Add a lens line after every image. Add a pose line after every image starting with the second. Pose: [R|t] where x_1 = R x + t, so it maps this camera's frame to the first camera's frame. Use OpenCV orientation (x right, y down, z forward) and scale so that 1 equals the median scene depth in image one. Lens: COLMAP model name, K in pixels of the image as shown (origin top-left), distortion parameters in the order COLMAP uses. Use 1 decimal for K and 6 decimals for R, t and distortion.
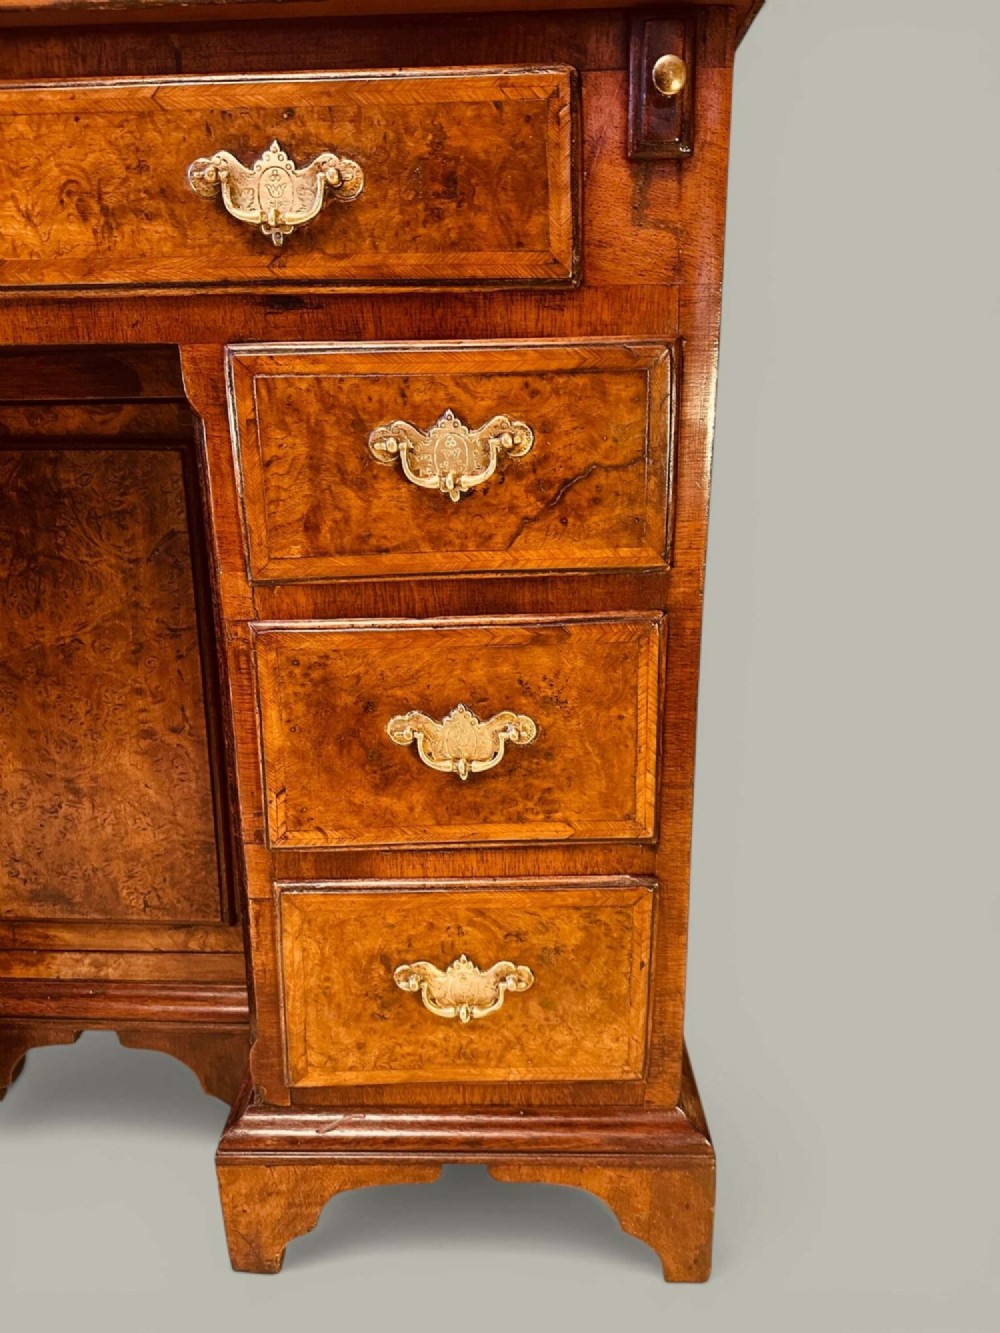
lens RADIAL K [[942.2, 0, 499.7], [0, 942.2, 672.1], [0, 0, 1]] dist [0.101381, -0.223342]
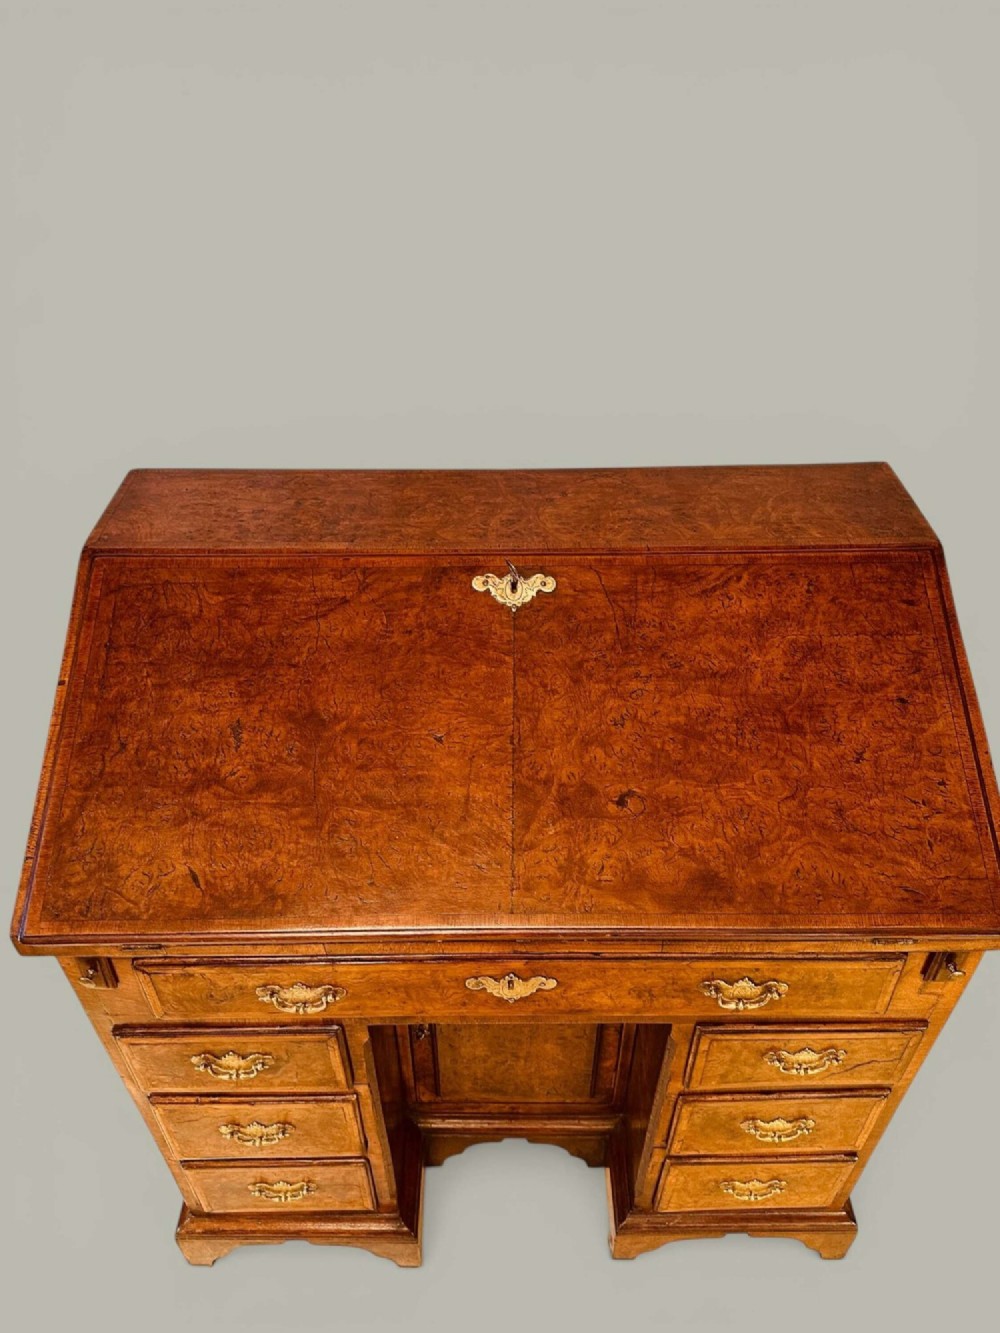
lens RADIAL K [[933.5, 0, 506.8], [0, 933.5, 671.3], [0, 0, 1]] dist [0.156758, -0.338538]
pose [[0.999554, -0.014332, 0.026205, -0.520515], [0.002665, 0.916651, 0.399680, -1.295031], [-0.029750, -0.399432, 0.916280, -0.350023]]
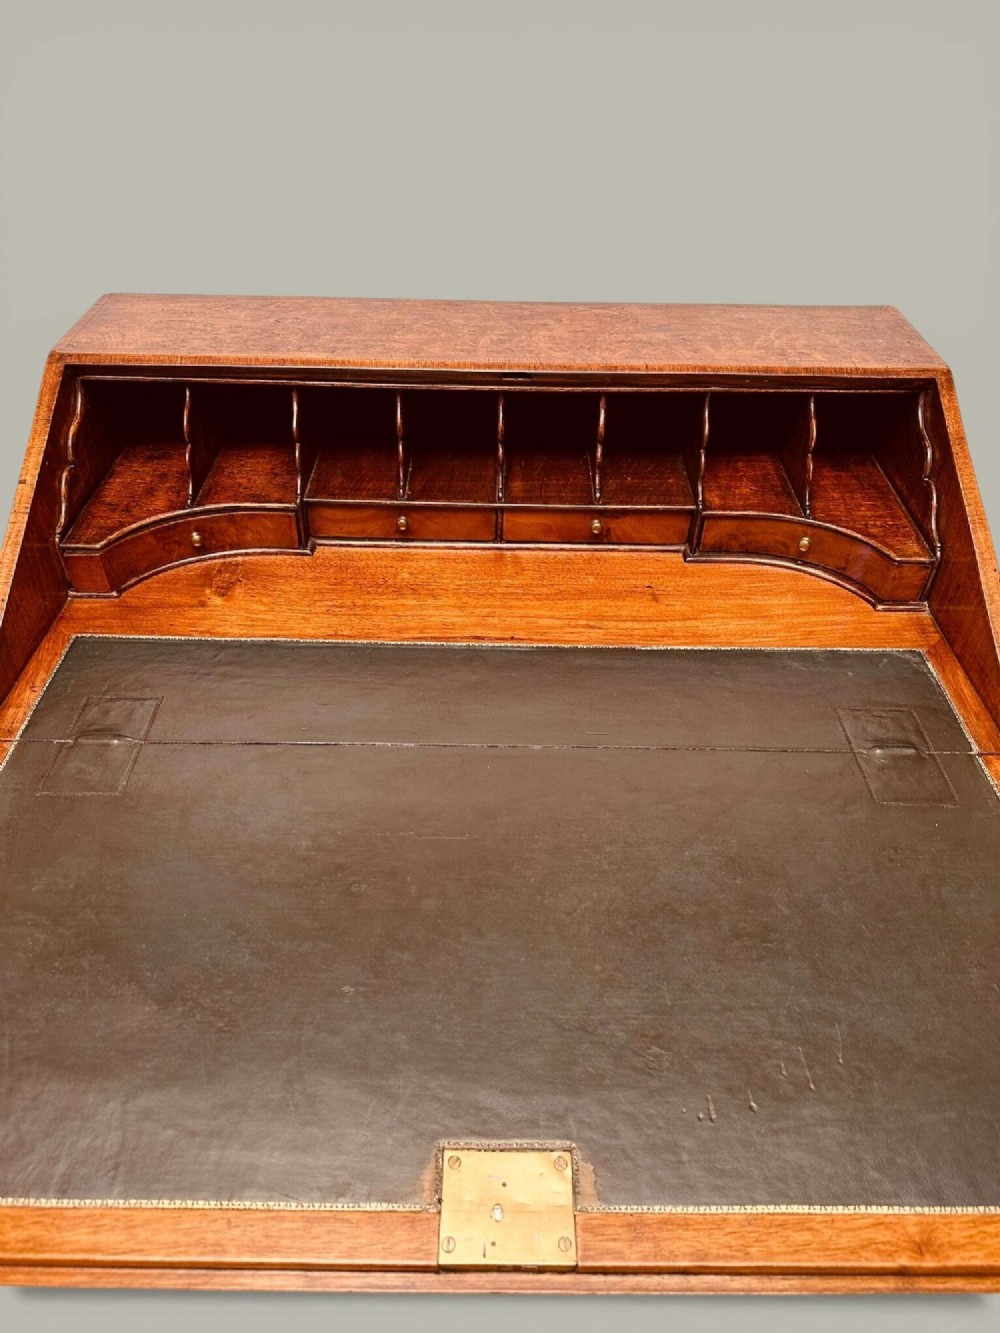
lens RADIAL K [[933.5, 0, 506.8], [0, 933.5, 671.3], [0, 0, 1]] dist [0.156758, -0.338538]
pose [[0.999245, 0.006687, 0.038280, -0.515069], [-0.021480, 0.915950, 0.400716, -1.029332], [-0.032383, -0.401236, 0.915402, -0.393054]]
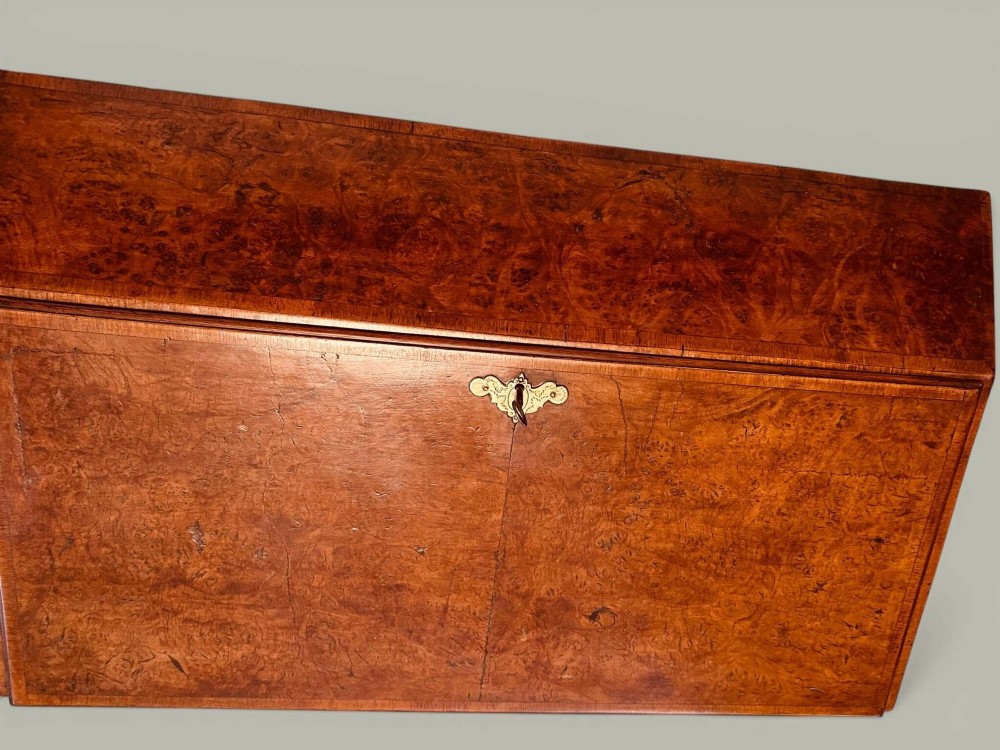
lens RADIAL K [[761.3, 0, 560.2], [0, 761.3, 368.0], [0, 0, 1]] dist [0.027679, -0.039479]
pose [[0.984921, 0.055930, 0.163716, -0.579735], [-0.172207, 0.407819, 0.896677, -1.737188], [-0.016615, -0.911348, 0.411301, 0.624582]]
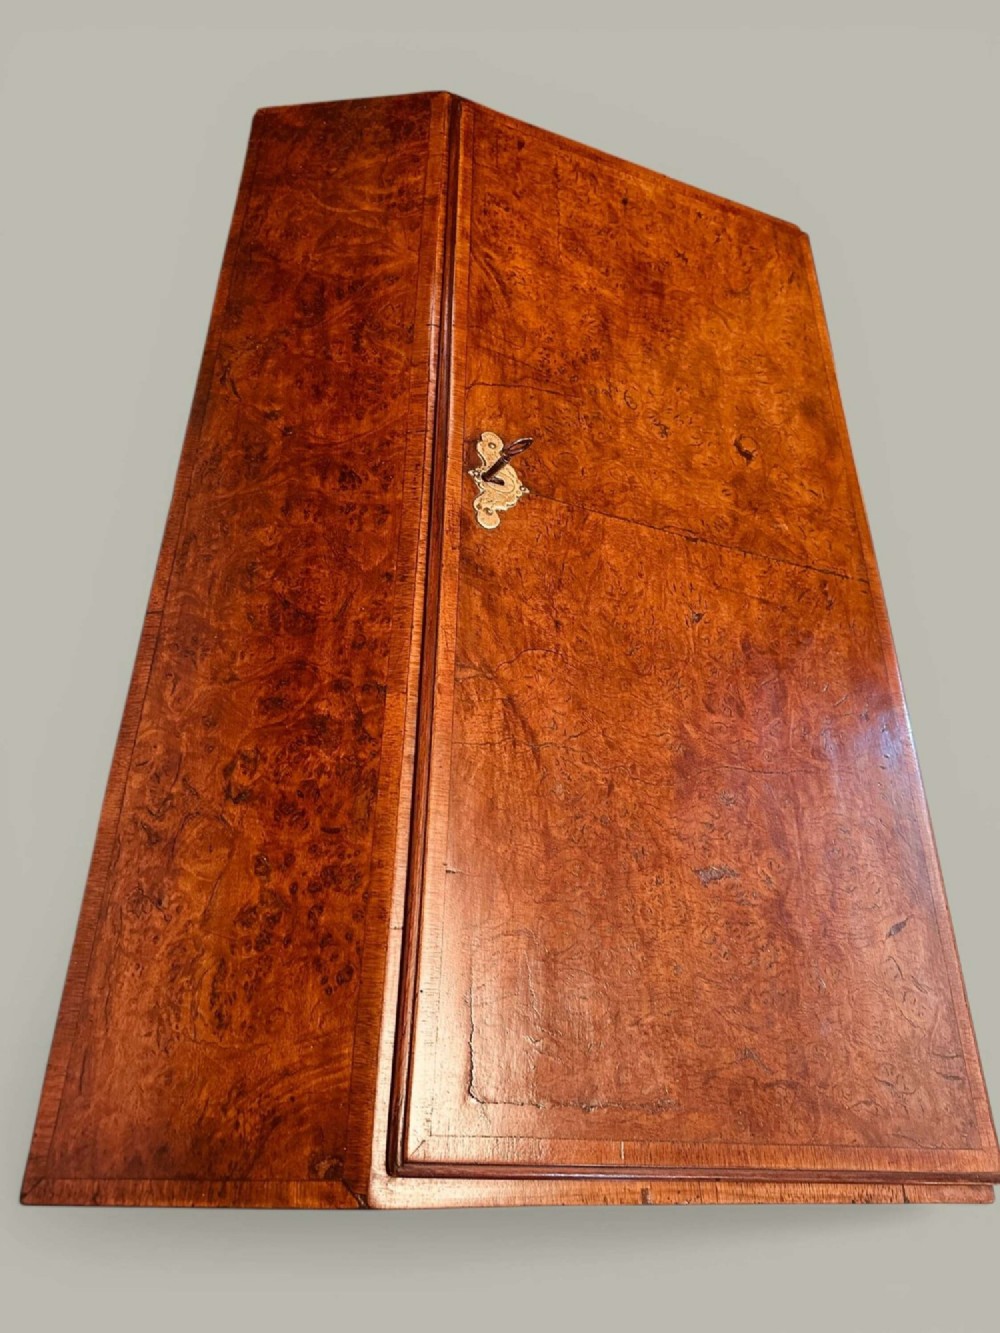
lens RADIAL K [[942.2, 0, 499.7], [0, 942.2, 672.1], [0, 0, 1]] dist [0.101381, -0.223342]
pose [[-0.011760, -0.875586, 0.482918, -1.125160], [0.371911, 0.444474, 0.814939, -1.563646], [-0.928194, 0.189186, 0.320413, 0.707360]]
